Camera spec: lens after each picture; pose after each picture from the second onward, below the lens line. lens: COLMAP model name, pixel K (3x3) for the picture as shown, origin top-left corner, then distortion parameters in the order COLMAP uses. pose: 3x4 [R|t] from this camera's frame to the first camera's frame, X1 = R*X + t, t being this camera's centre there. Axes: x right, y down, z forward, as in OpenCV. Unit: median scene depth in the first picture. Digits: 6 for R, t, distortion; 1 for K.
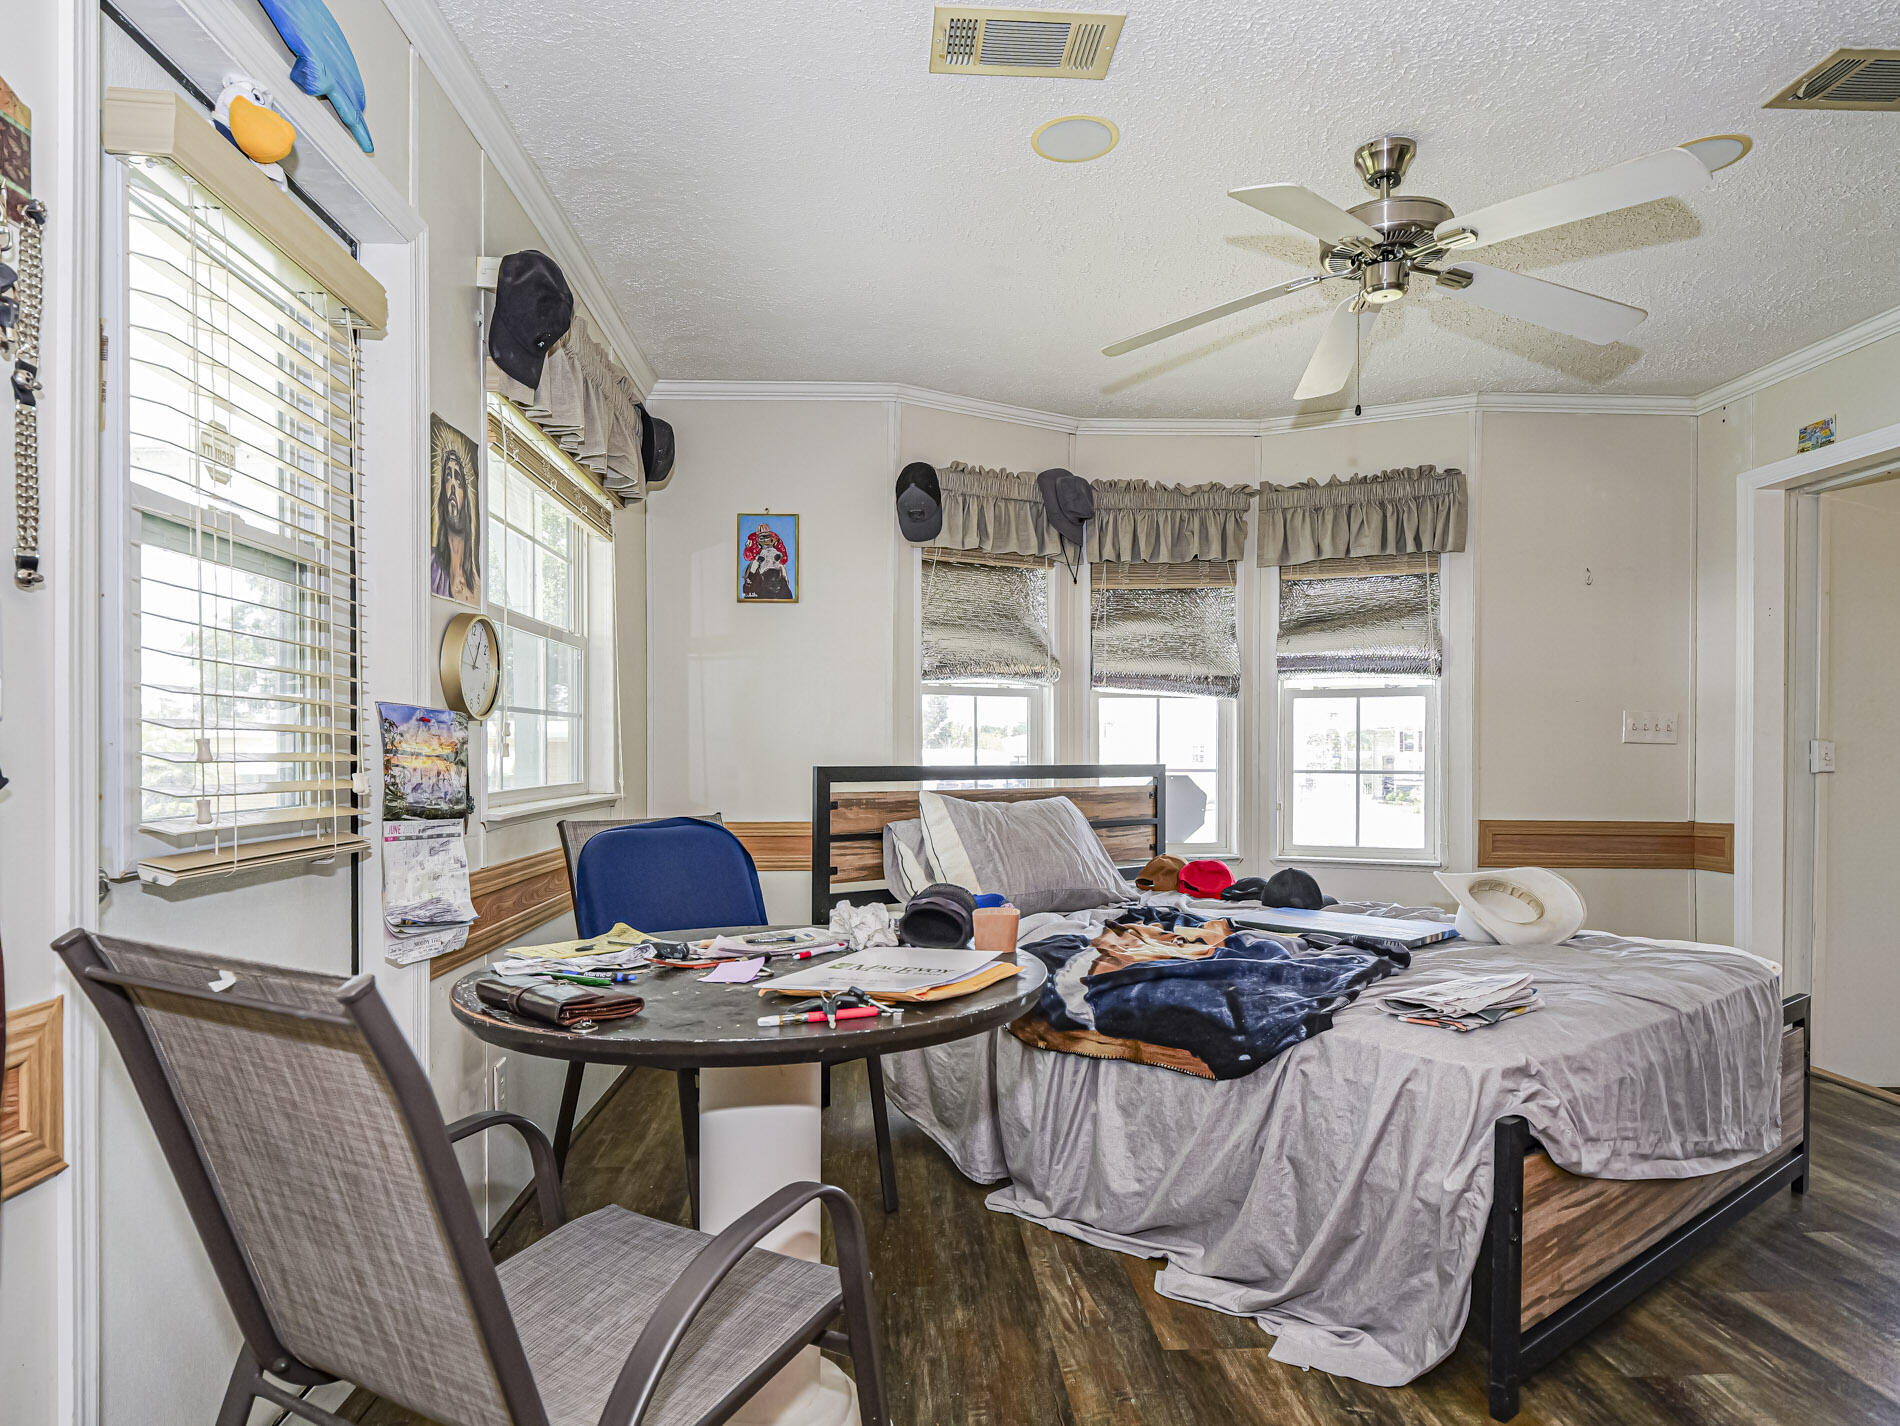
lens RADIAL K [[1136.6, 0, 959.6], [0, 1136.6, 757.5], [0, 0, 1]] dist [-0.000830, -0.001288]
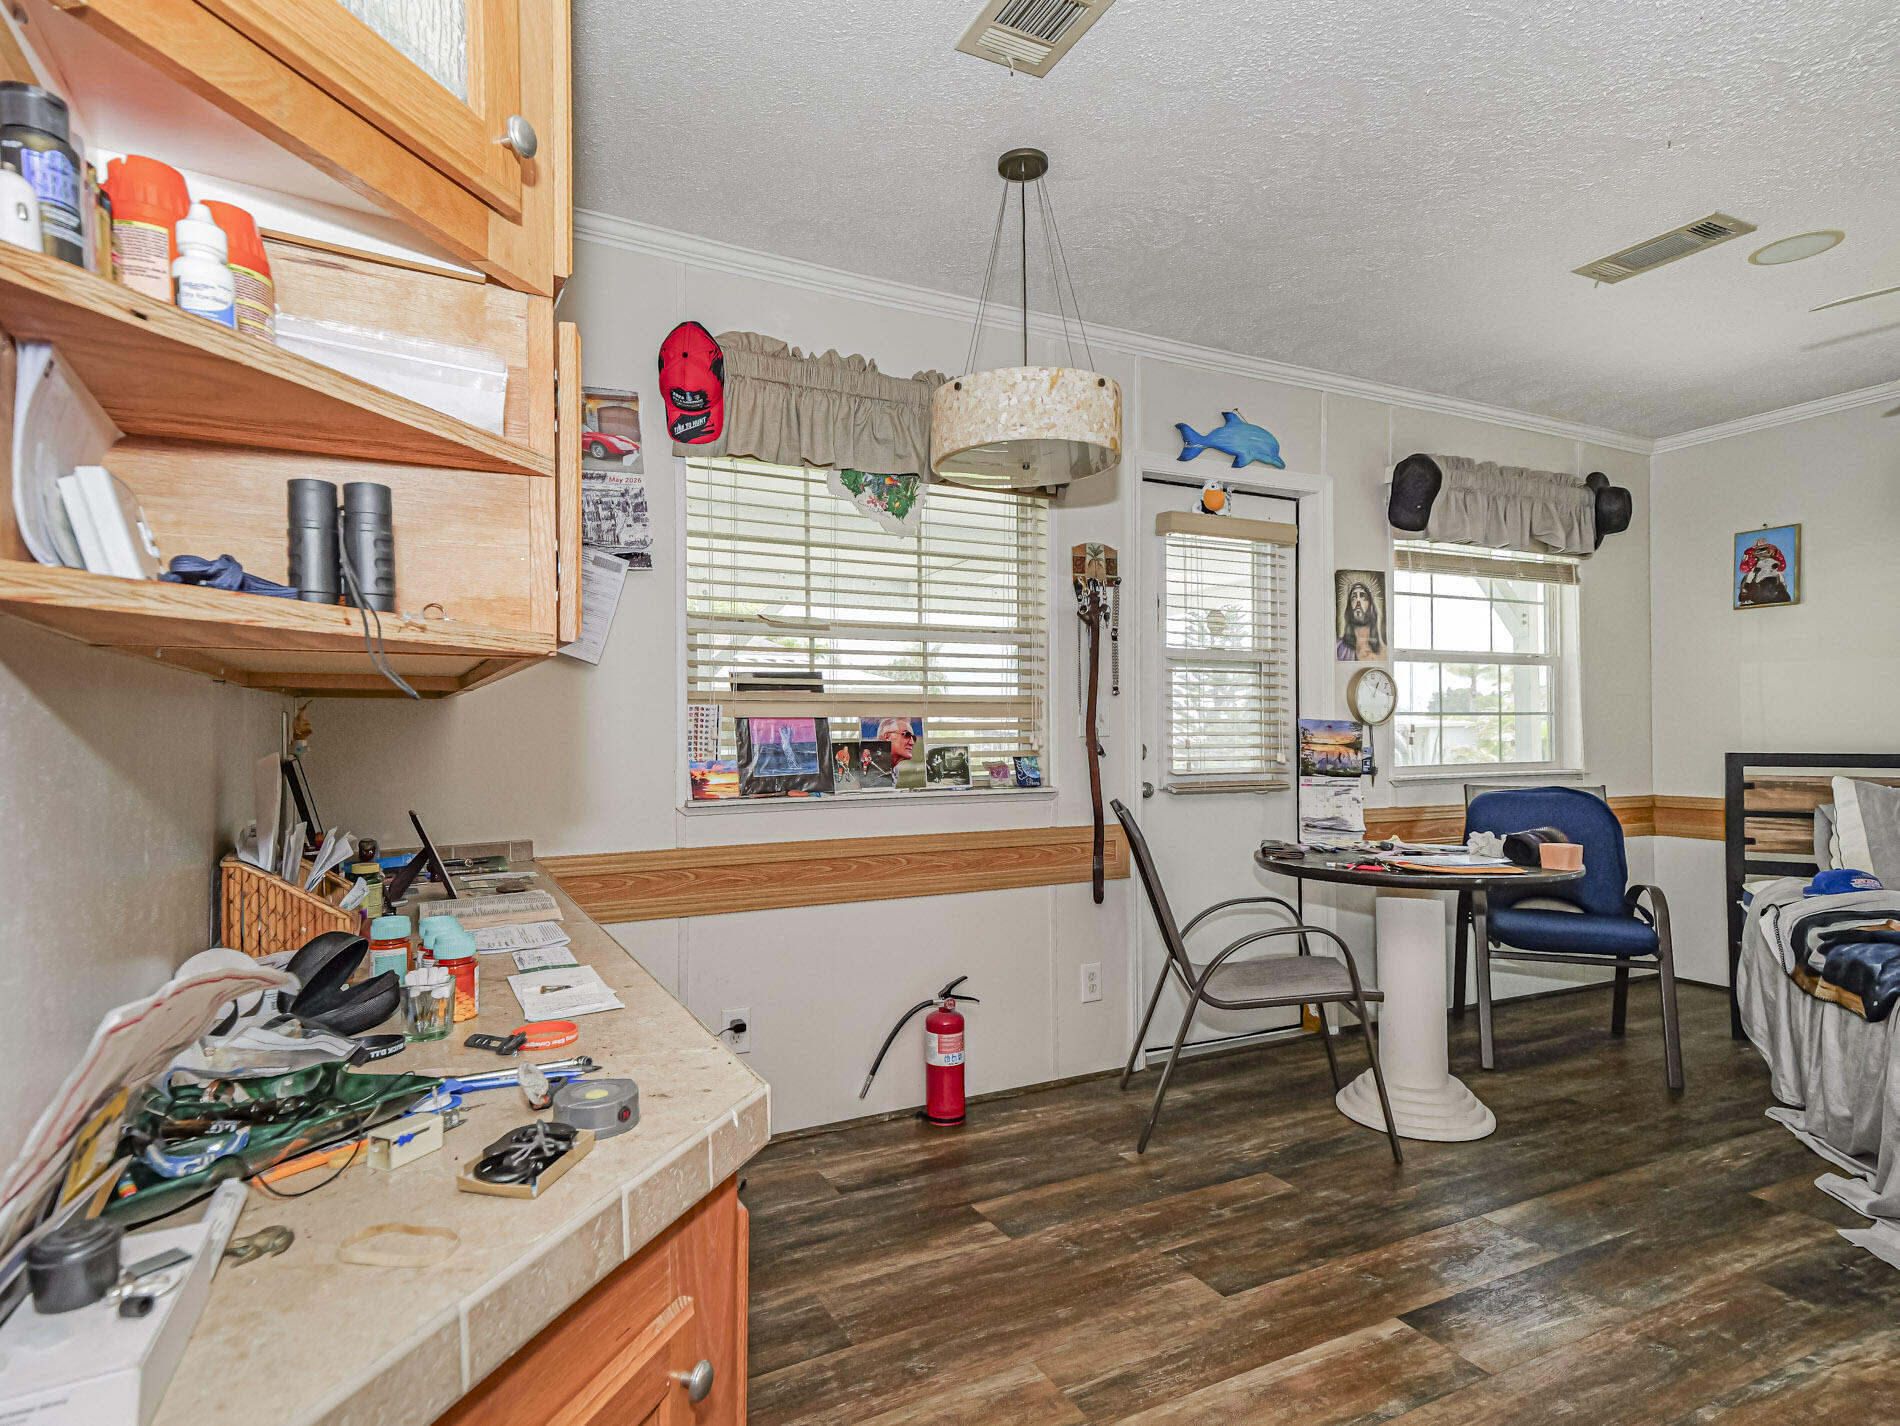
lens RADIAL K [[1049.6, 0, 940.1], [0, 1049.6, 721.4], [0, 0, 1]] dist [0.052660, 0.002202]
pose [[0.418240, -0.009305, -0.908289, 0.548802], [0.000828, 0.999951, -0.009862, -0.014543], [0.908336, 0.003373, 0.418227, -0.234274]]
